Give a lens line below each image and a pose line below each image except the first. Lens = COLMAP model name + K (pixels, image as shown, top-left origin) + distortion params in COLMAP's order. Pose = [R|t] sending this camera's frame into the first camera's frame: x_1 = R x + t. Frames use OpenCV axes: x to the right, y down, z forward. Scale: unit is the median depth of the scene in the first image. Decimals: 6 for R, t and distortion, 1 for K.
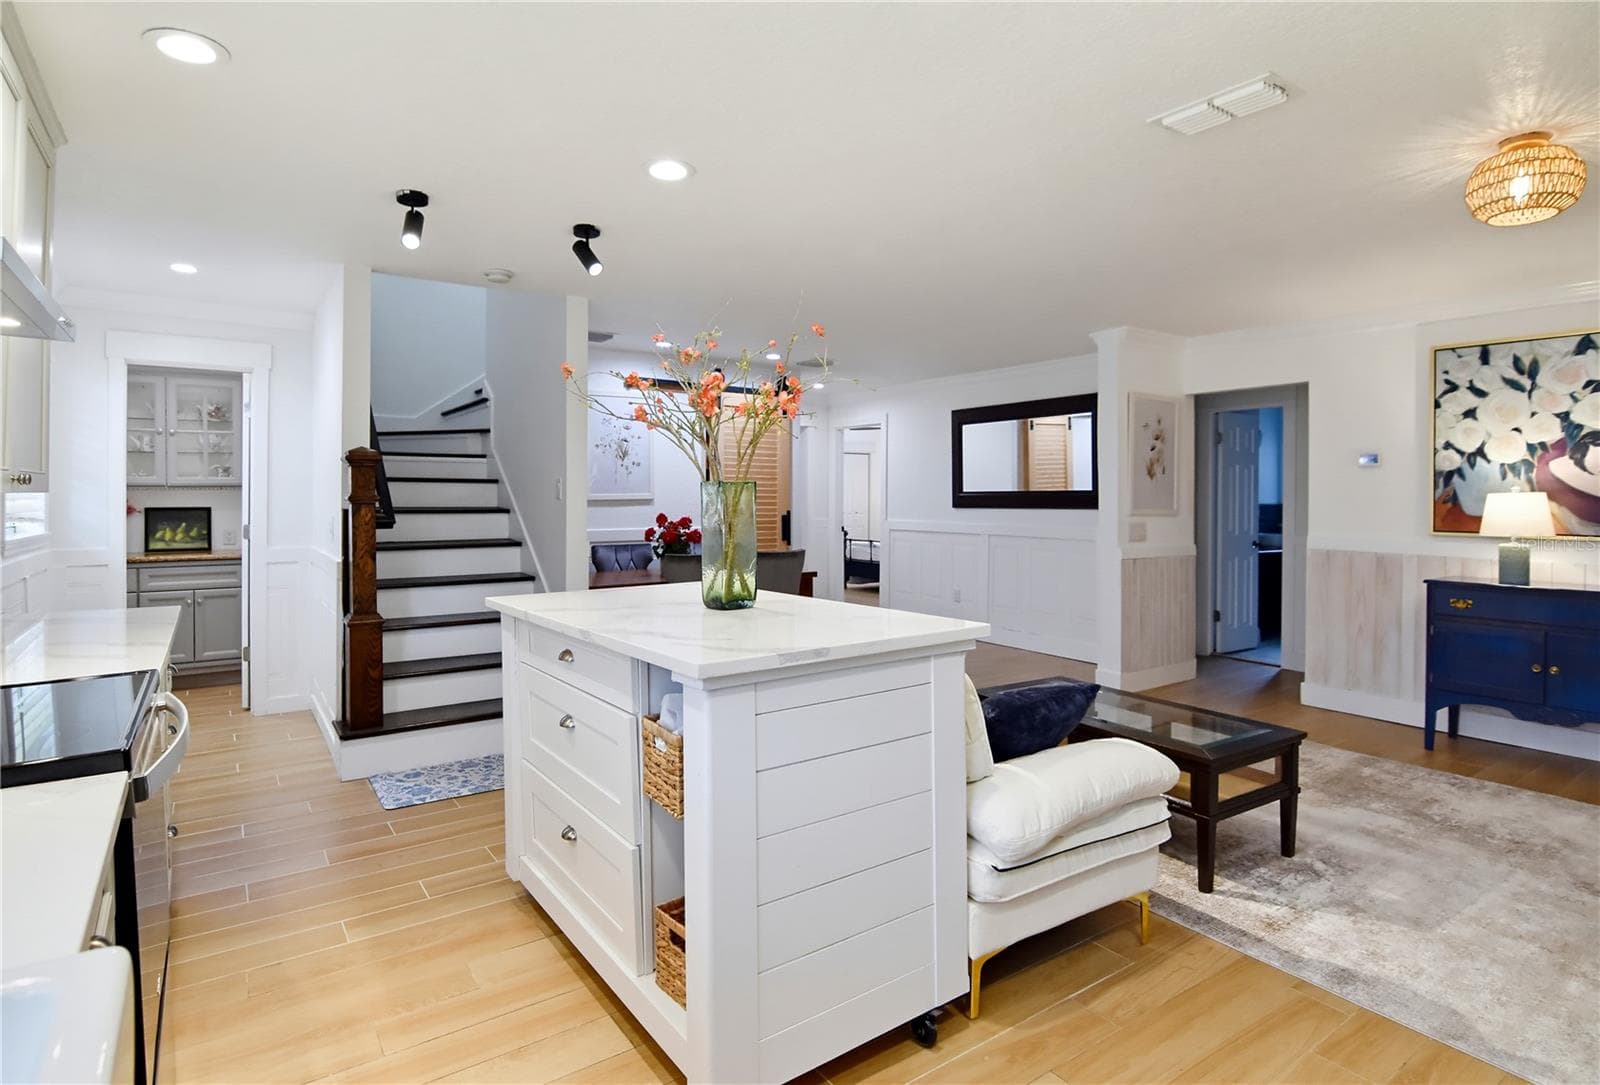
lens RADIAL K [[824.9, 0, 789.1], [0, 824.9, 504.1], [0, 0, 1]] dist [-0.019435, -0.001508]
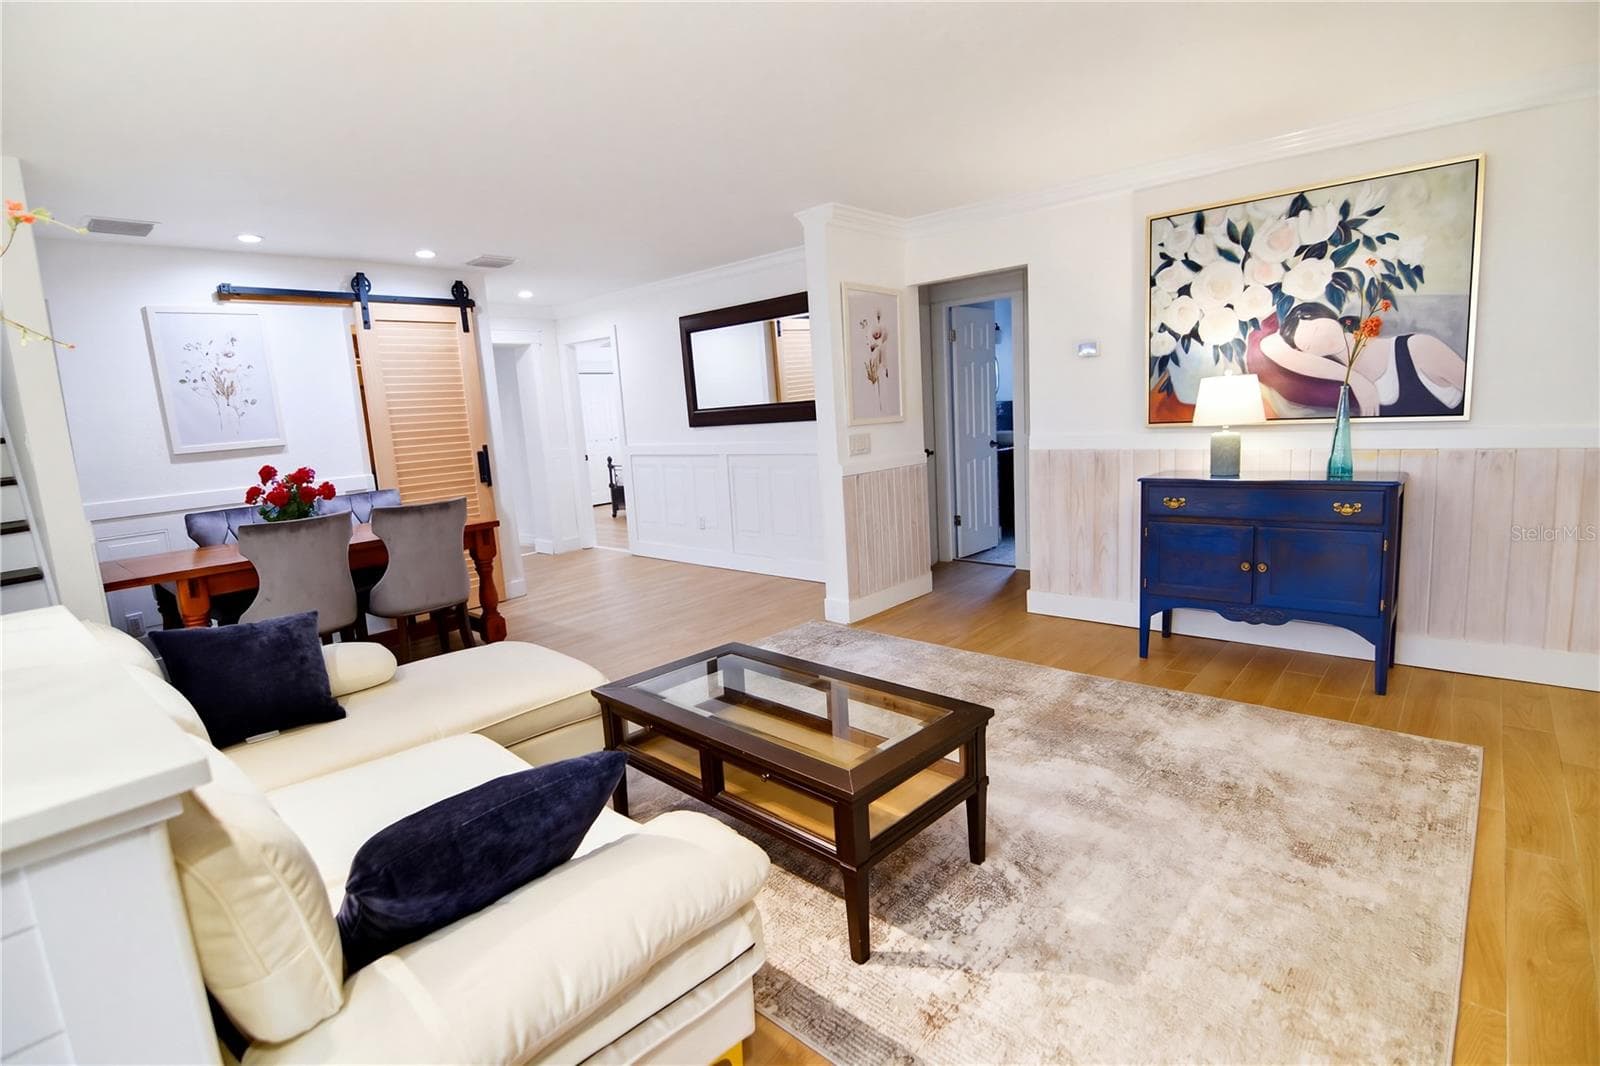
lens RADIAL K [[765.7, 0, 800.0], [0, 765.7, 533.0], [0, 0, 1]] dist [-0.009035, -0.000649]
pose [[0.969880, -0.100251, 0.221996, 0.202142], [0.066599, 0.985791, 0.154207, -0.004599], [-0.234301, -0.134778, 0.962776, 0.240420]]
